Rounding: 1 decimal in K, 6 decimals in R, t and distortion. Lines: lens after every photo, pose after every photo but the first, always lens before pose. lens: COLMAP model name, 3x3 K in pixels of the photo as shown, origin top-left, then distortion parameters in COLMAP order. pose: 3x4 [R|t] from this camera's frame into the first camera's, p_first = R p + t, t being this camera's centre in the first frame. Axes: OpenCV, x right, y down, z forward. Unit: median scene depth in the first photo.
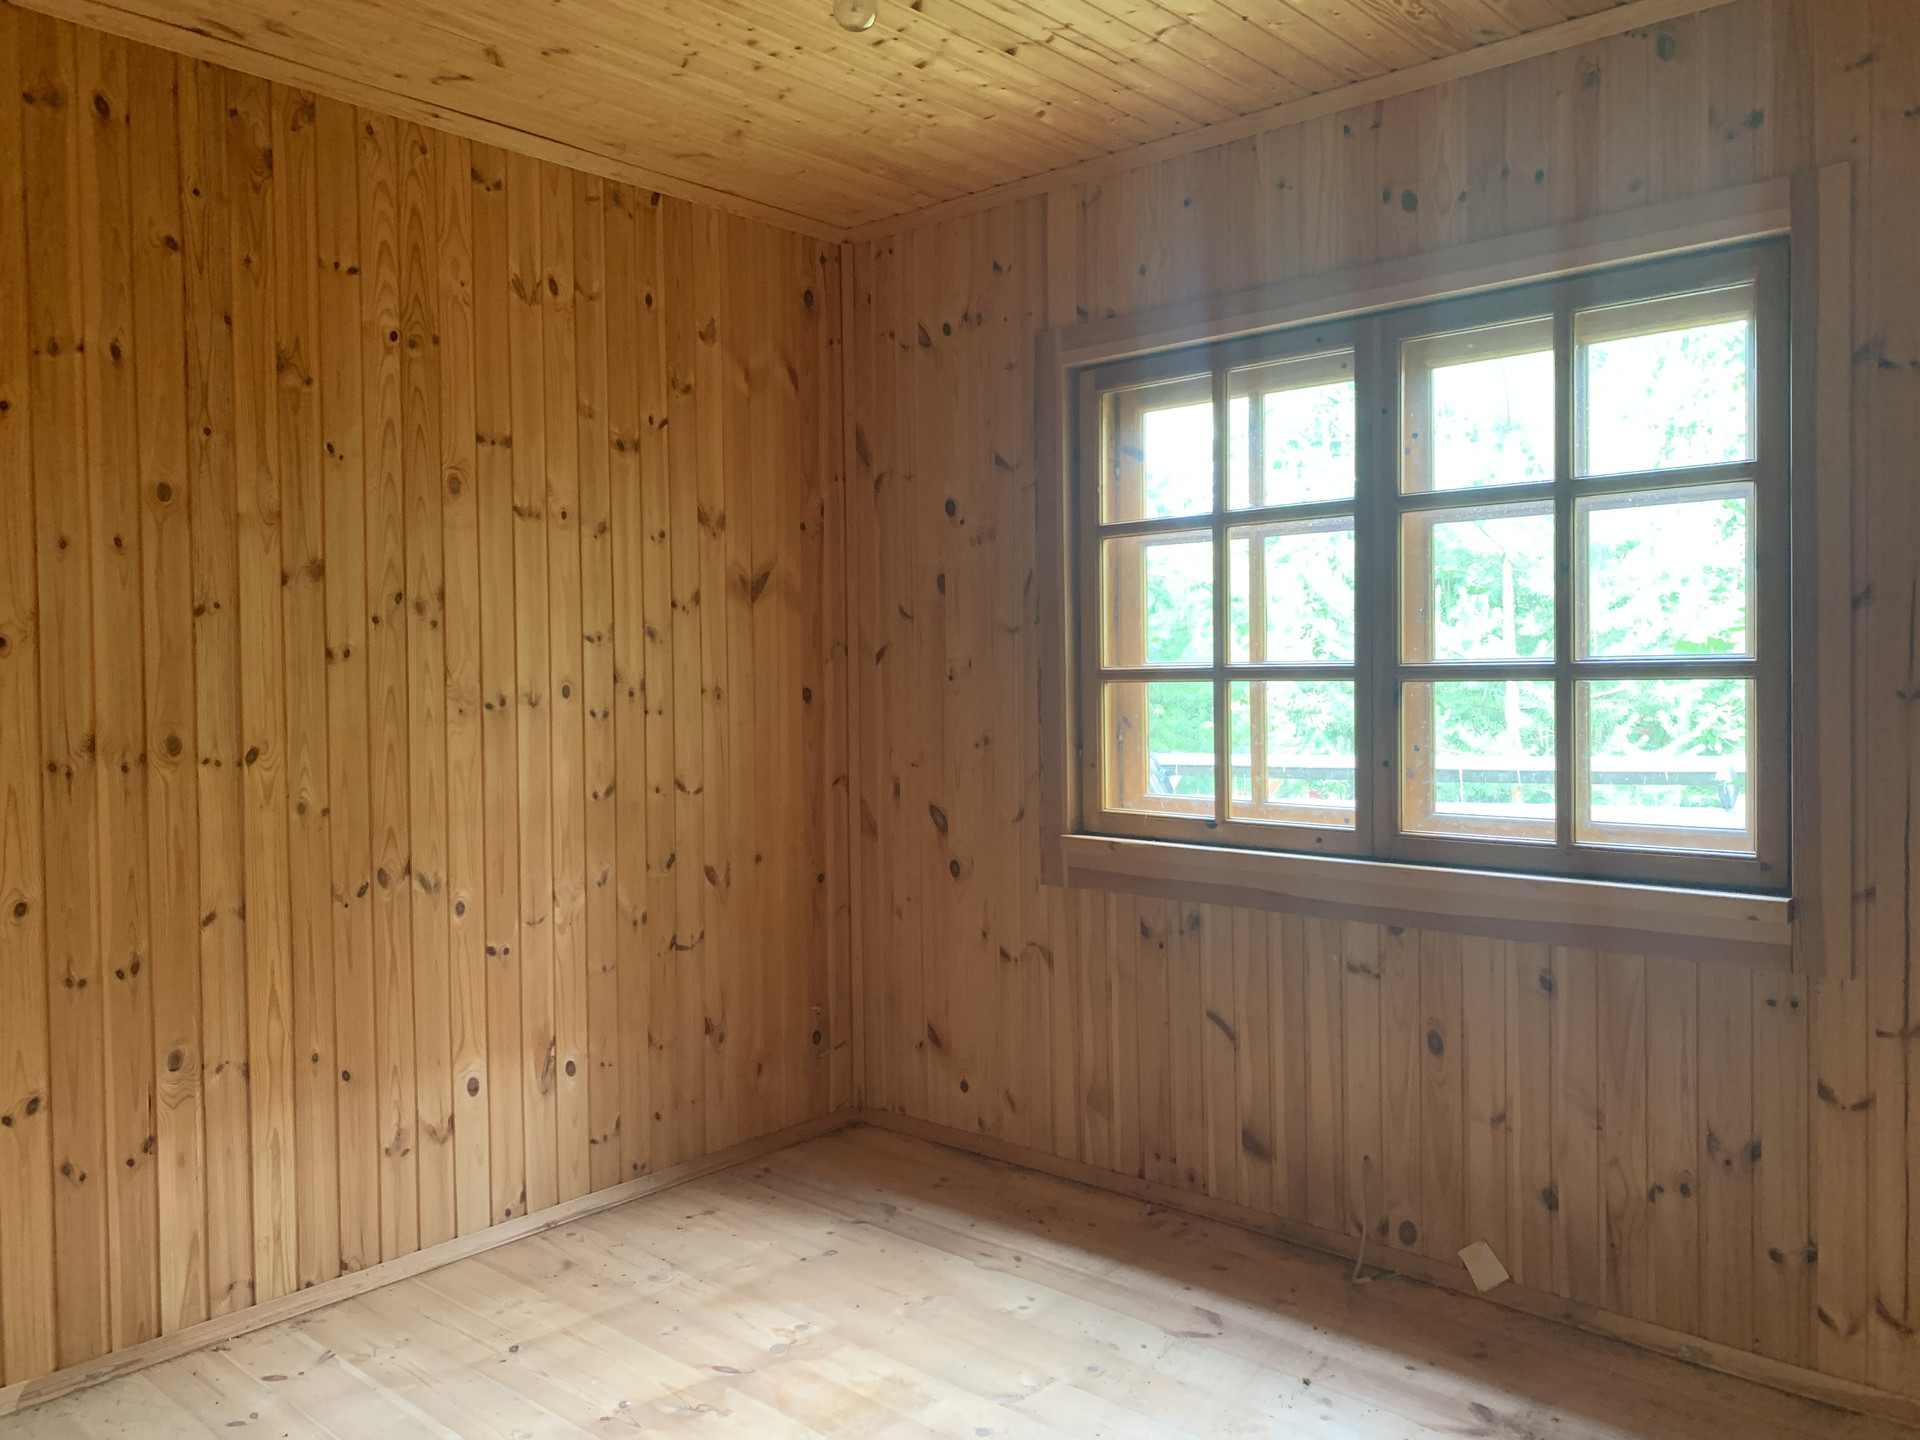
lens RADIAL K [[1464.4, 0, 929.5], [0, 1464.4, 710.3], [0, 0, 1]] dist [0.063205, -0.095385]
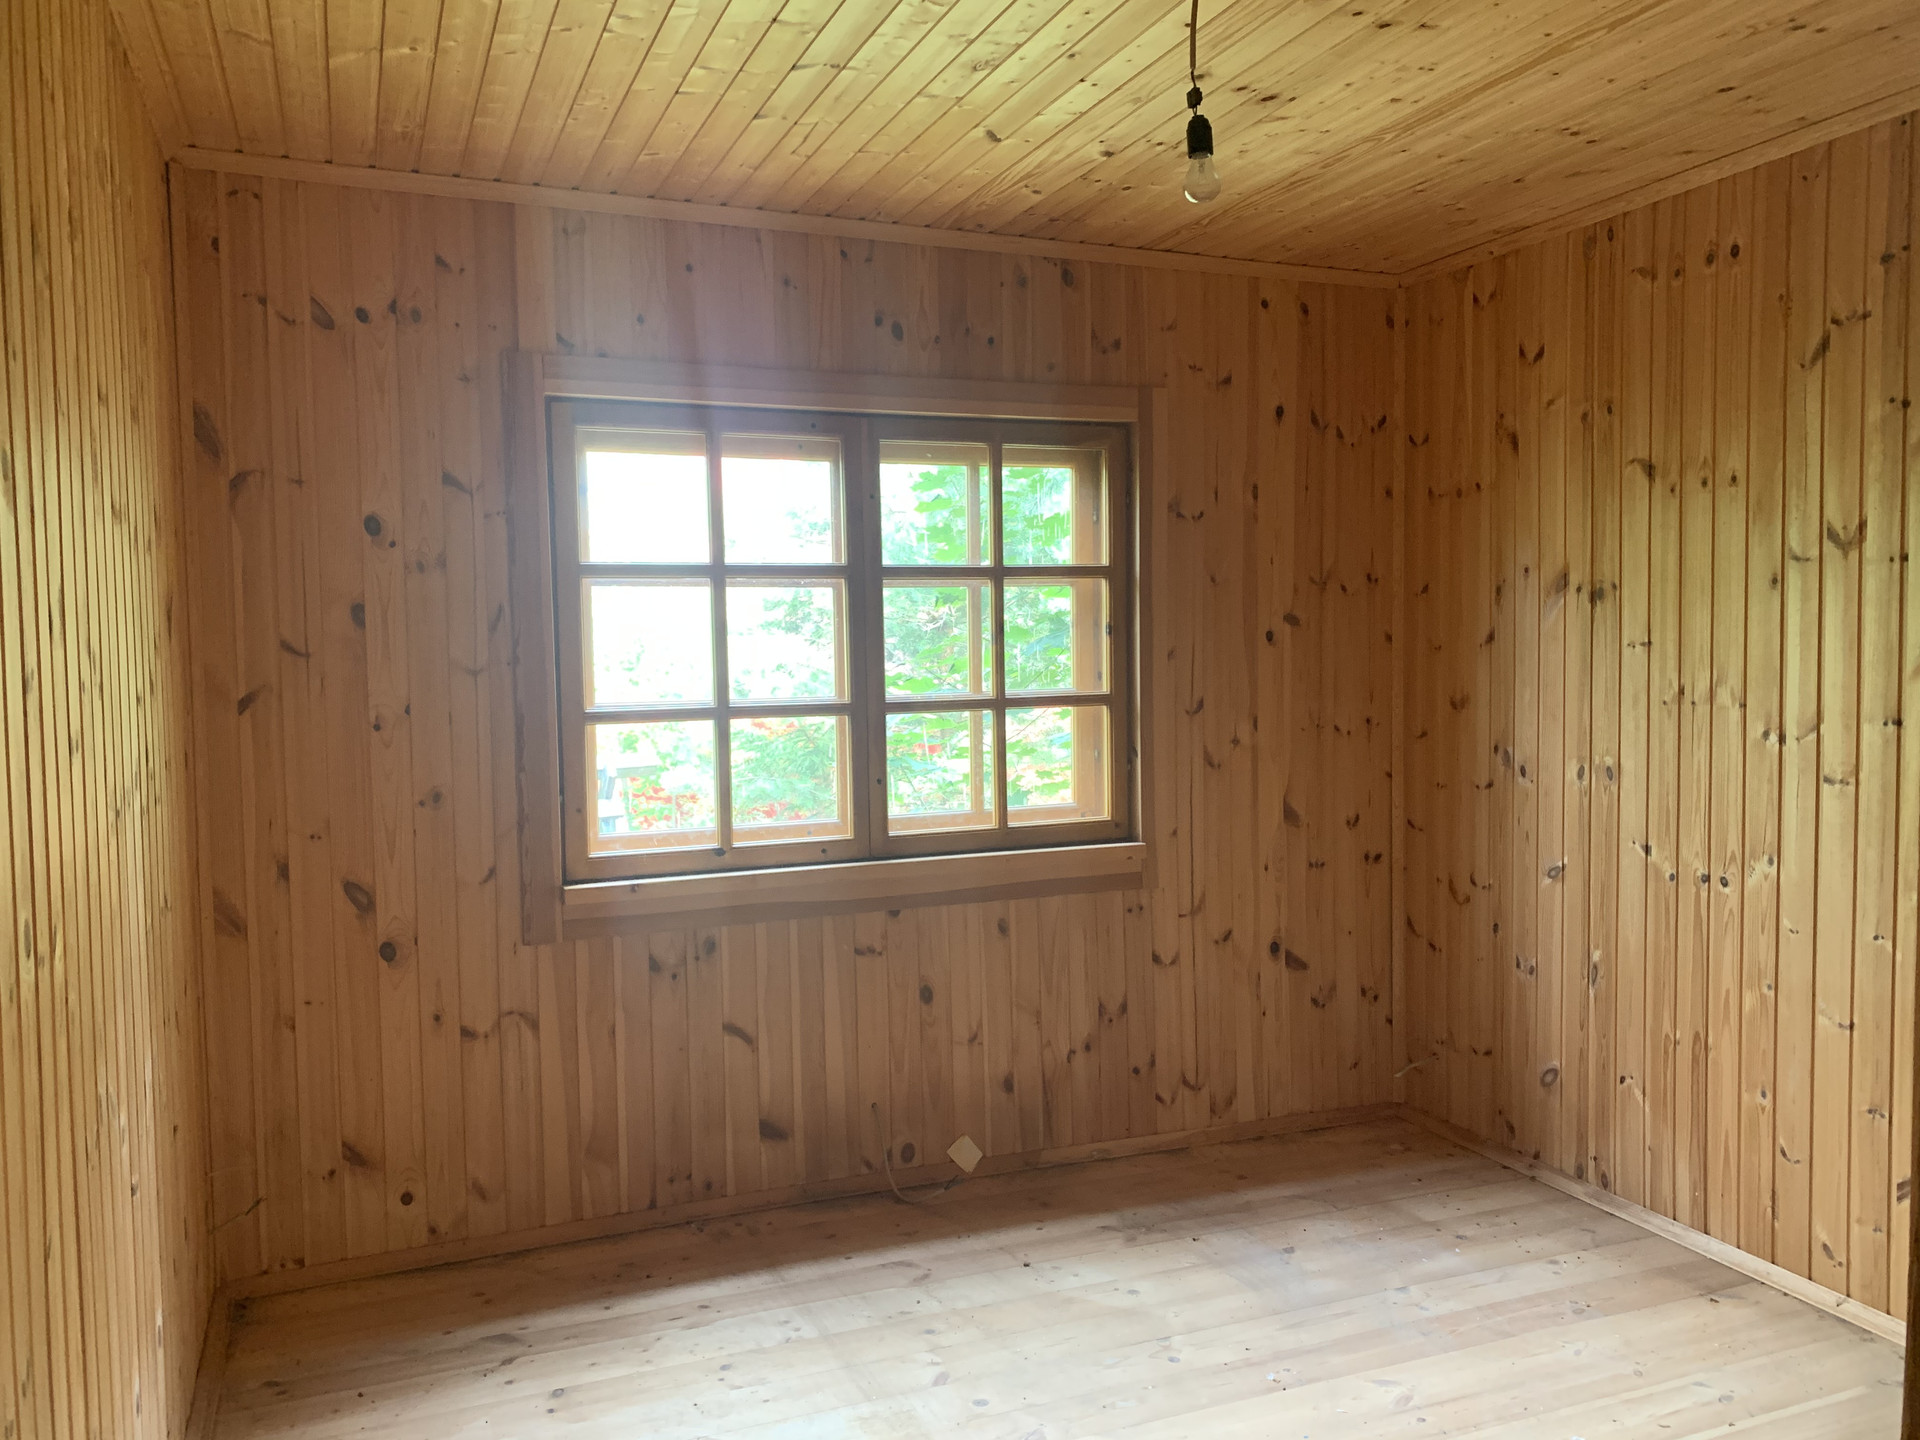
lens RADIAL K [[1464.4, 0, 929.5], [0, 1464.4, 710.3], [0, 0, 1]] dist [0.063205, -0.095385]
pose [[0.435563, -0.041411, 0.899205, -0.745528], [0.035983, 0.998944, 0.028574, -0.054511], [-0.899439, 0.019910, 0.436594, 0.411729]]
